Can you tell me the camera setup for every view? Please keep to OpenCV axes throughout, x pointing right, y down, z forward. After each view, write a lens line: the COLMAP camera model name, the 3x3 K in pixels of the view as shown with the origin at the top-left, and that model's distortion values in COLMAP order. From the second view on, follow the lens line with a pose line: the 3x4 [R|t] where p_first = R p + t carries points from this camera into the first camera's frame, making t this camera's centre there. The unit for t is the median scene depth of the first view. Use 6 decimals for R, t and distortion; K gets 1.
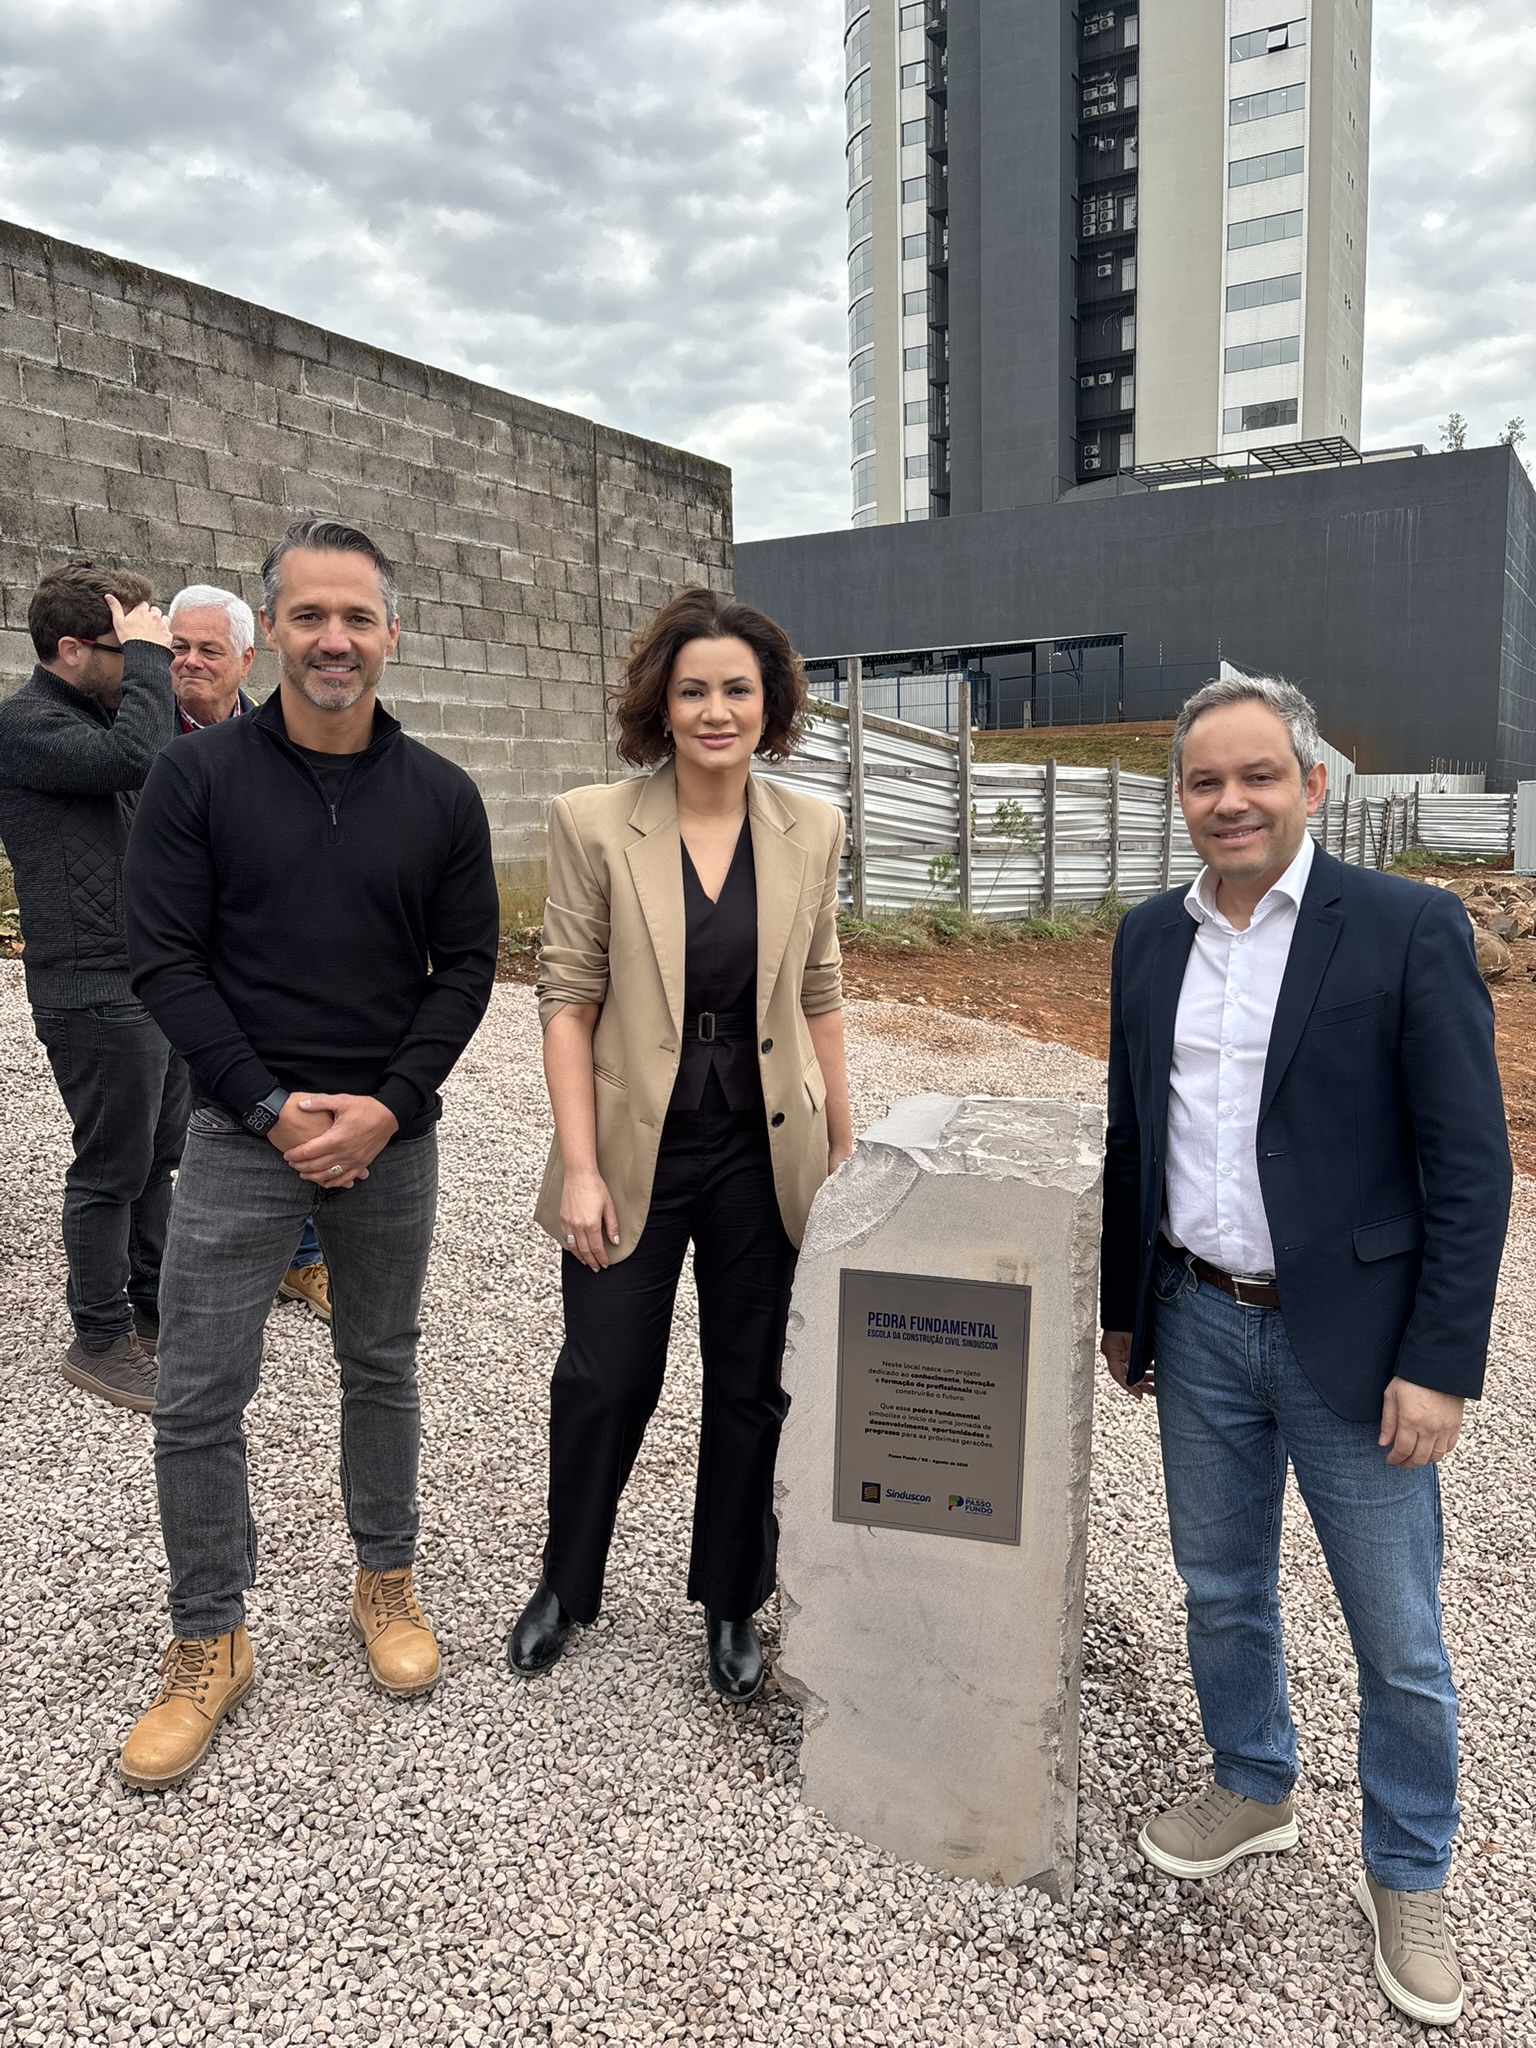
lens RADIAL K [[1588.4, 0, 774.4], [0, 1588.4, 1025.3], [0, 0, 1]] dist [0.042662, -0.030771]
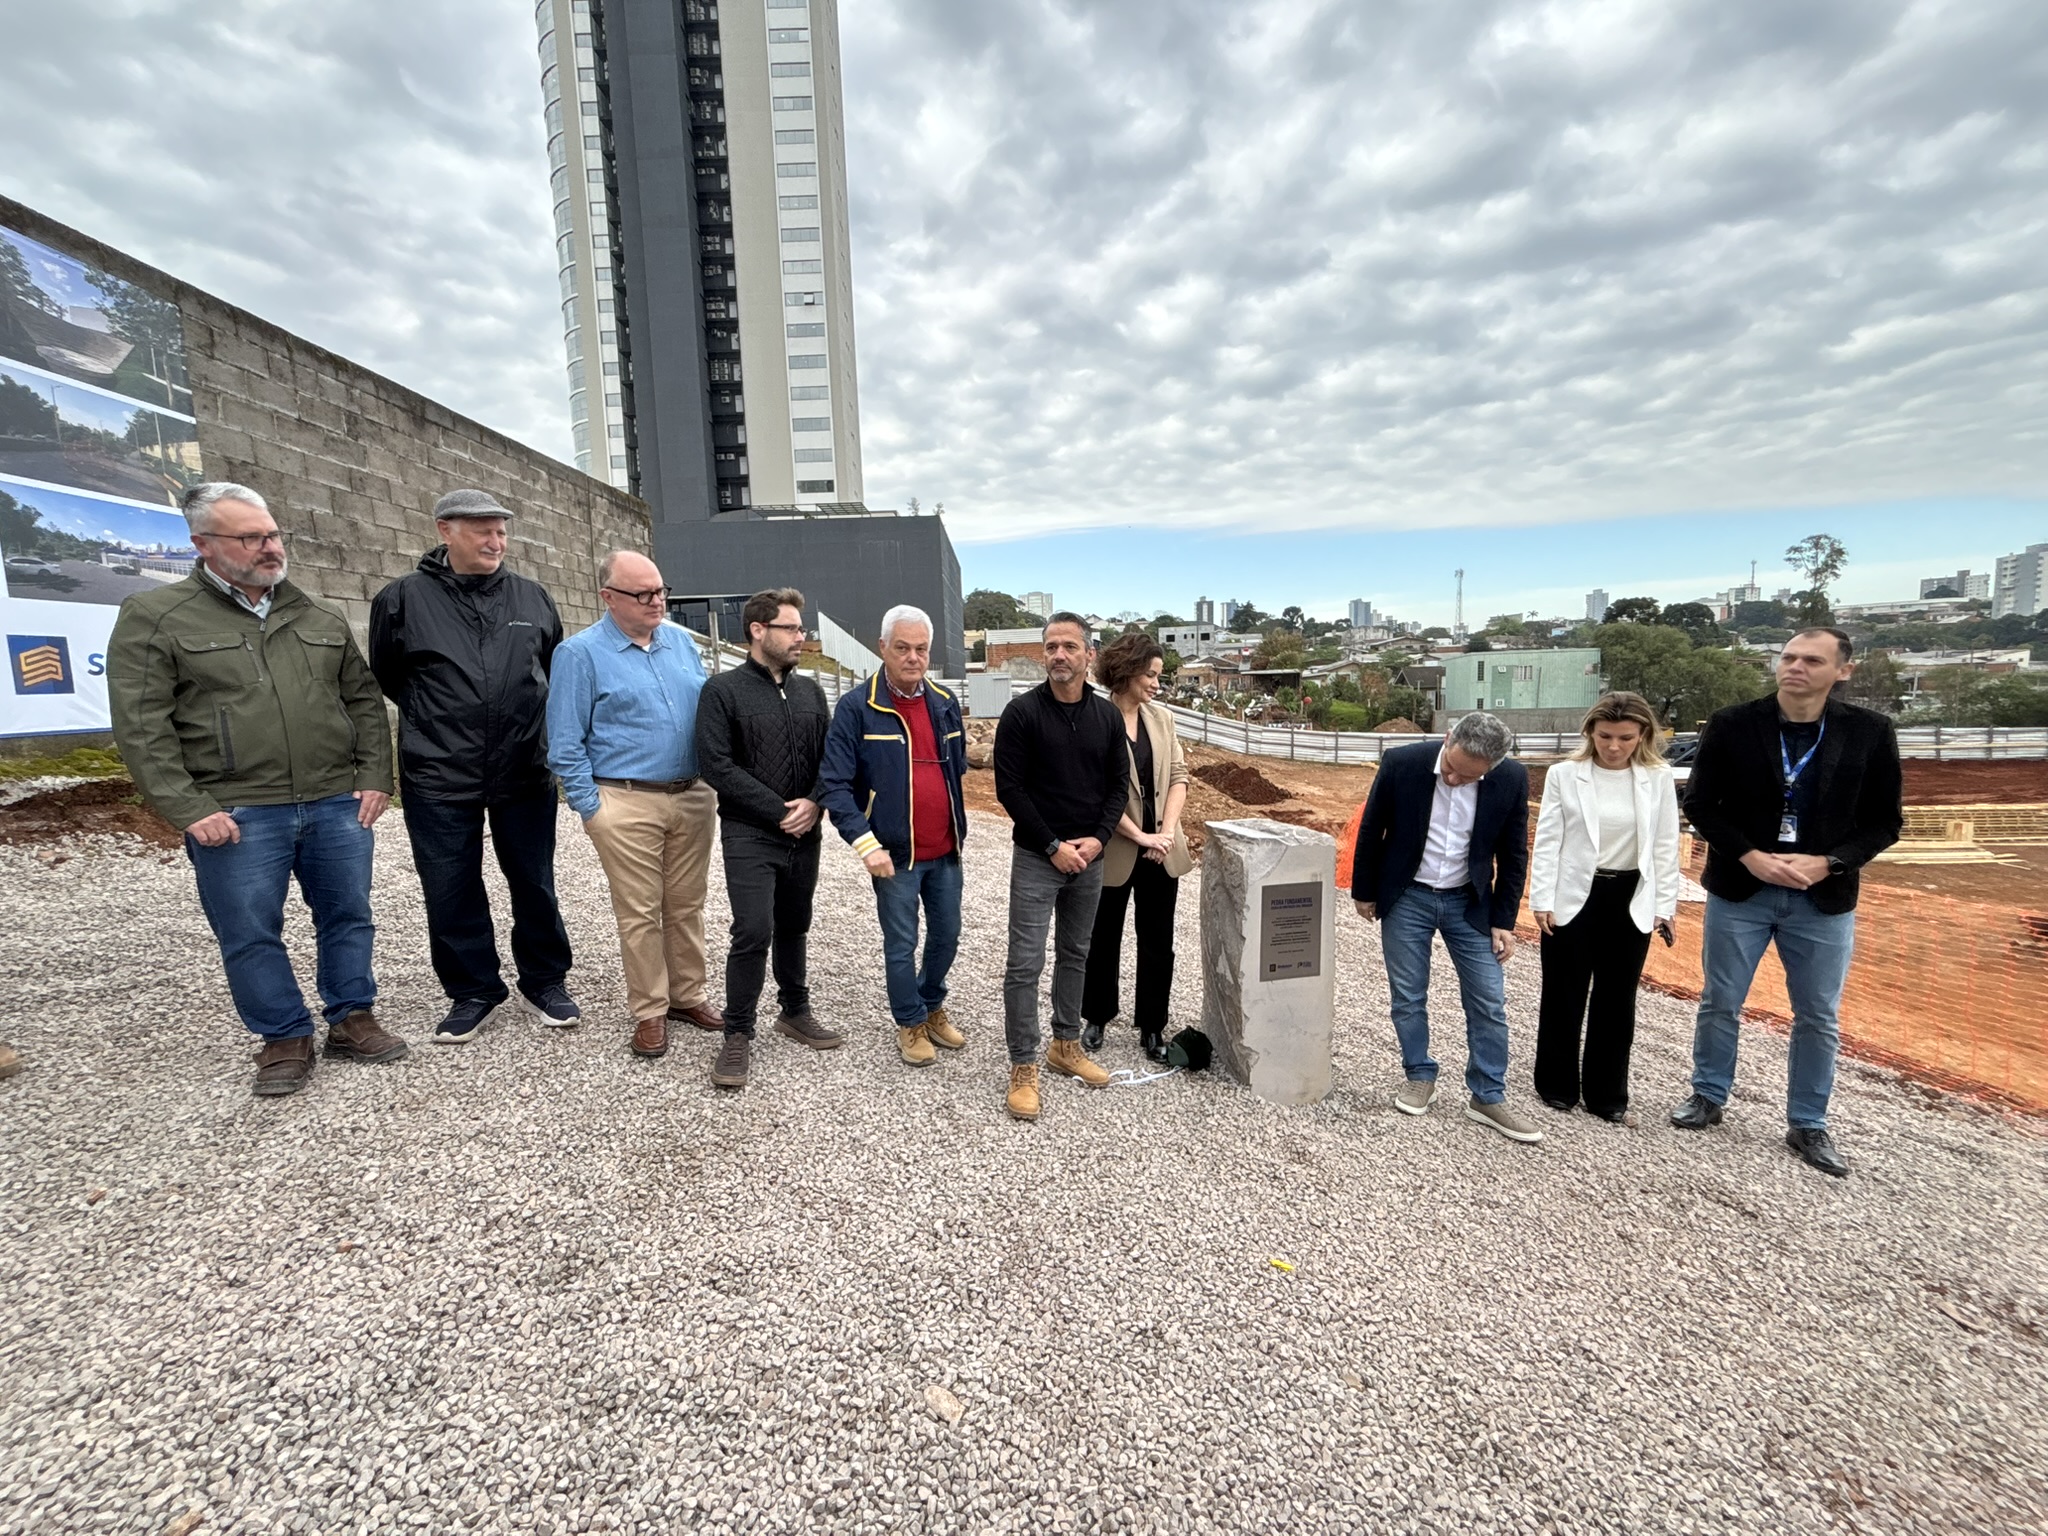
lens RADIAL K [[856.6, 0, 1016.6], [0, 856.6, 765.3], [0, 0, 1]] dist [-0.001029, 0.001004]
pose [[0.858818, -0.057809, 0.509009, -0.230994], [0.078886, 0.996685, -0.019904, -0.012685], [-0.506171, 0.057248, 0.860531, -0.012815]]
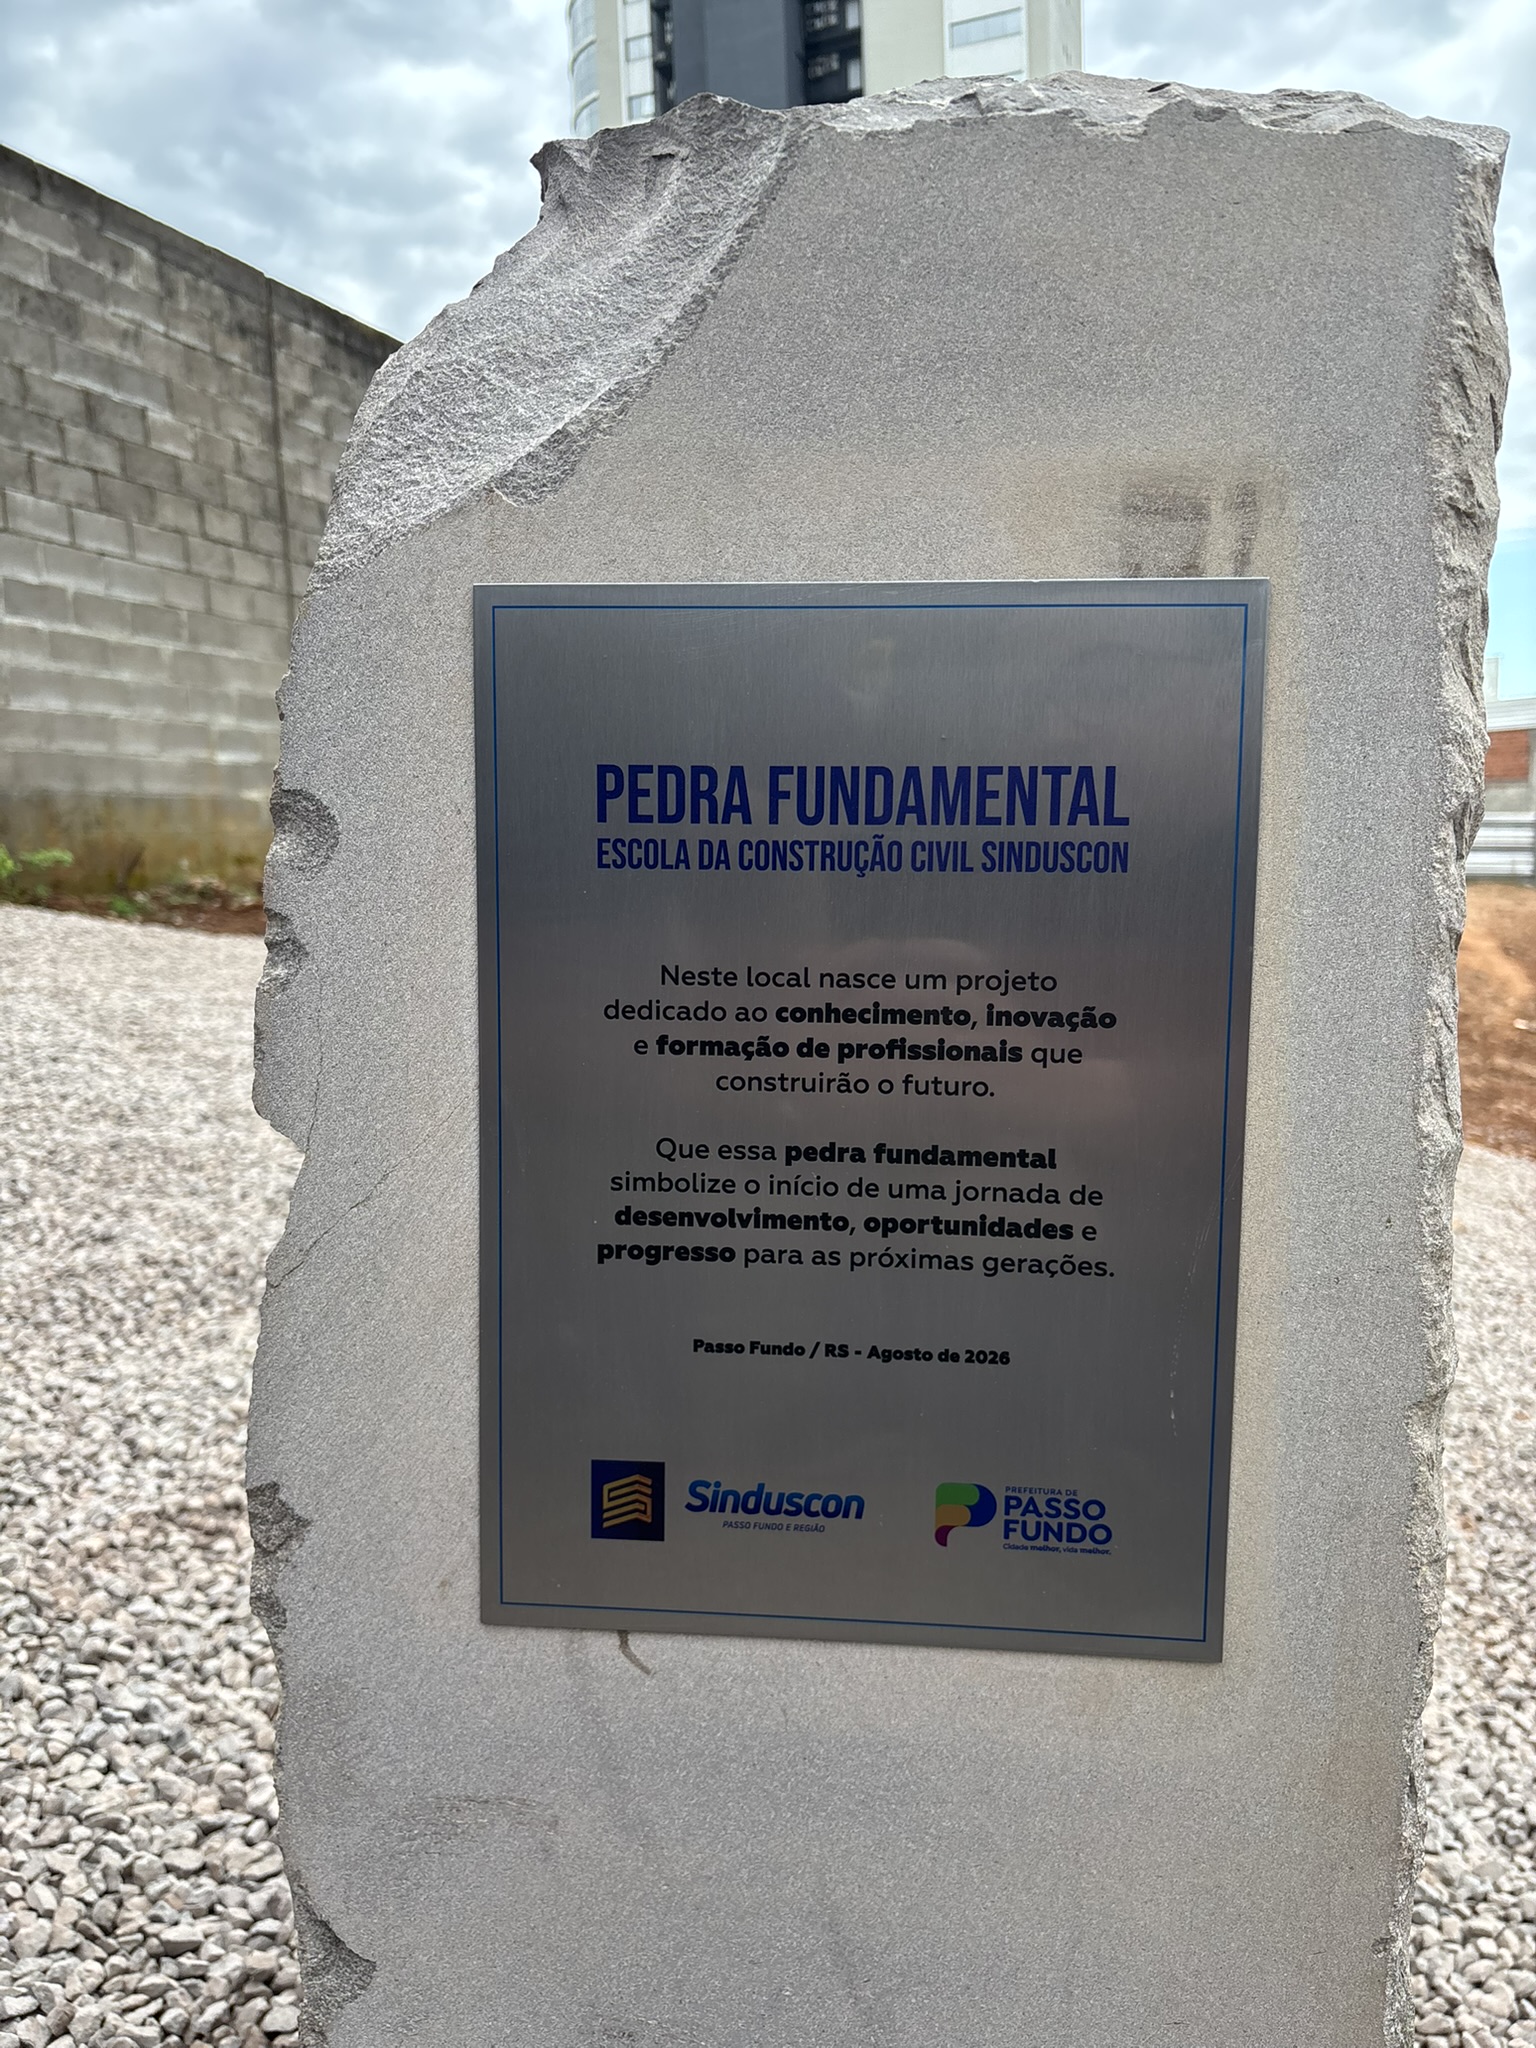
lens RADIAL K [[1588.4, 0, 770.9], [0, 1588.4, 1032.6], [0, 0, 1]] dist [0.042662, -0.030771]
pose [[0.988331, -0.027513, 0.149818, 0.010820], [0.031917, 0.999124, -0.027074, 0.052120], [-0.148942, 0.031539, 0.988343, 0.170963]]
